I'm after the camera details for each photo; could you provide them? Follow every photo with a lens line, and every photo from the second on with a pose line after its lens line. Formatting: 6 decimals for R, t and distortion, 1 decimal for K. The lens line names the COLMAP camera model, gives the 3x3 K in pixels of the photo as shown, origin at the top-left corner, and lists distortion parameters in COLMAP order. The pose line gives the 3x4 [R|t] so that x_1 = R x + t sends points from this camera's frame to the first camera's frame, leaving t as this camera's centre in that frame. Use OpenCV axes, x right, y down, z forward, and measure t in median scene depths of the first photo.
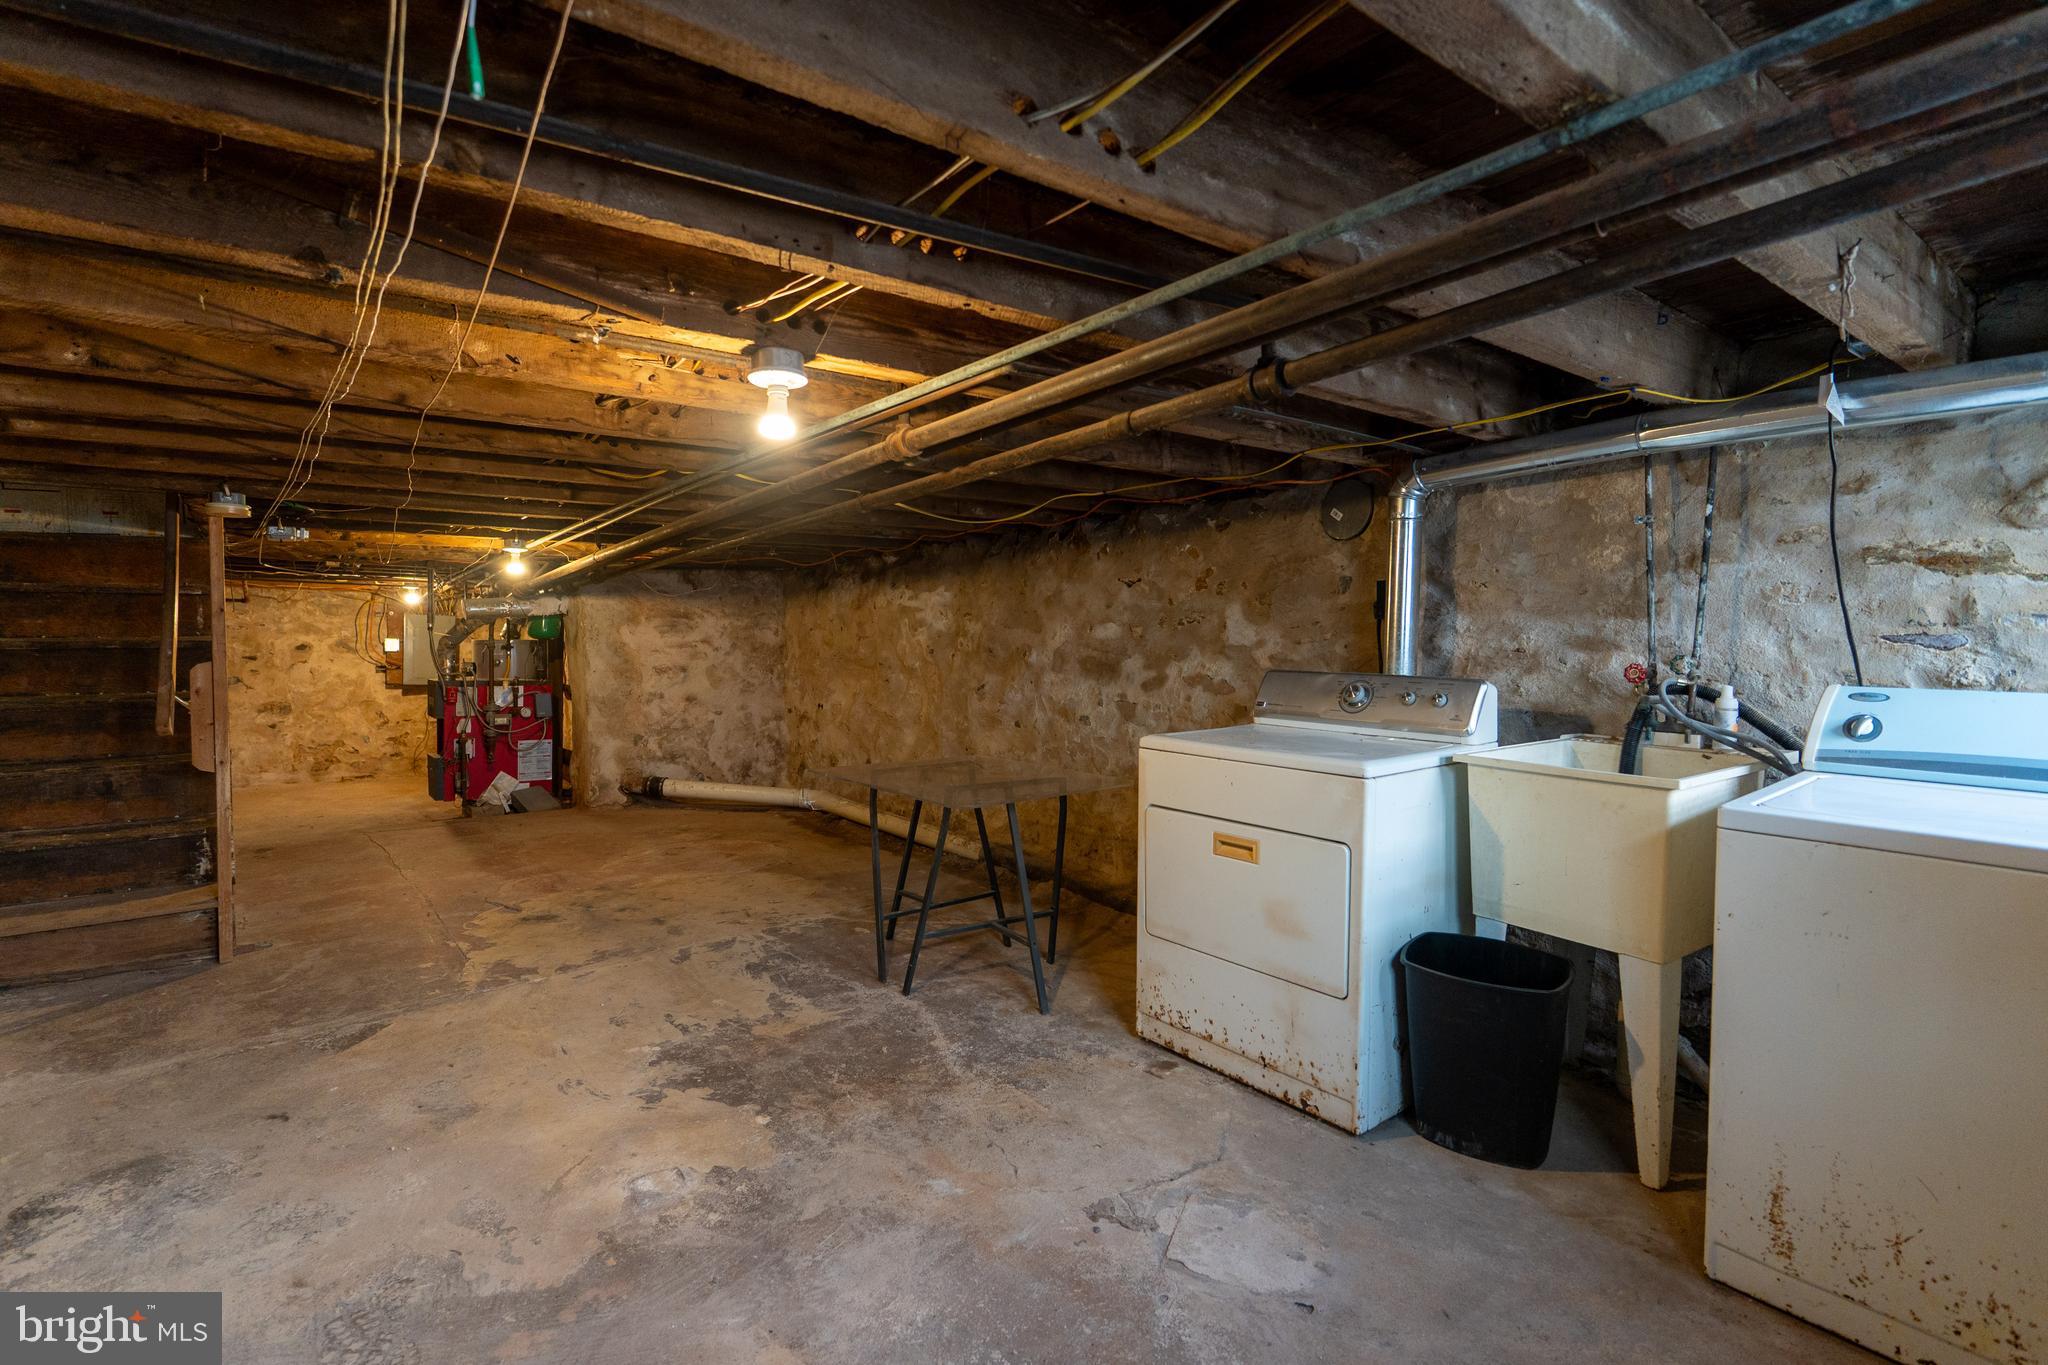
lens RADIAL K [[942.1, 0, 1012.5], [0, 942.1, 684.4], [0, 0, 1]] dist [-0.008483, -0.000448]
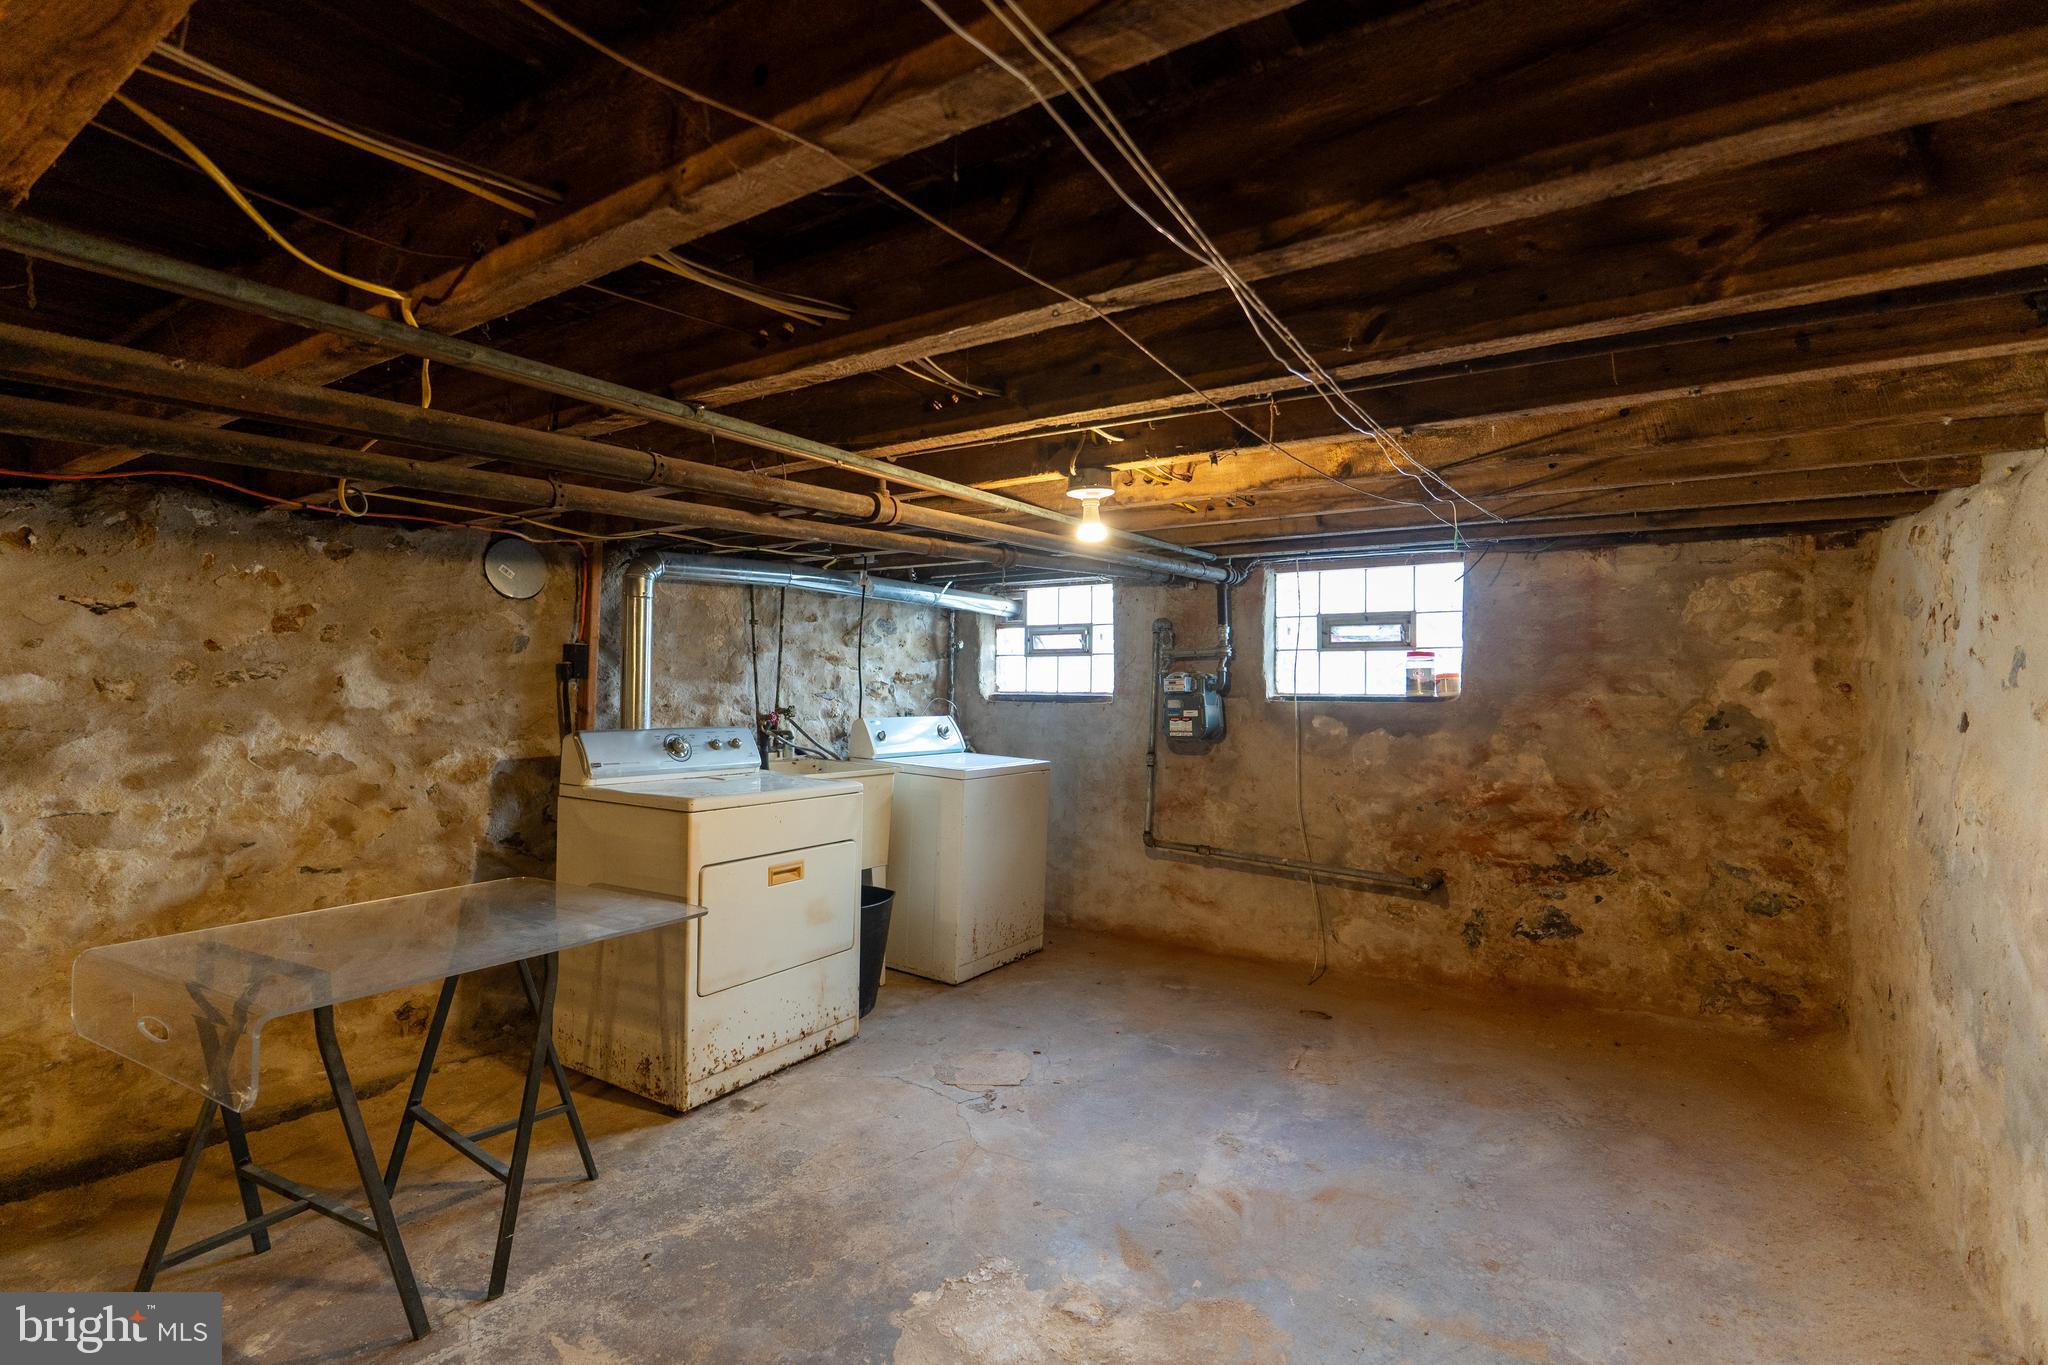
lens RADIAL K [[942.1, 0, 1012.5], [0, 942.1, 684.4], [0, 0, 1]] dist [-0.008483, -0.000448]
pose [[-0.309307, -0.002181, 0.950960, -0.896060], [0.042507, 0.998966, 0.016117, -0.068153], [-0.950012, 0.045407, -0.308894, 0.967552]]
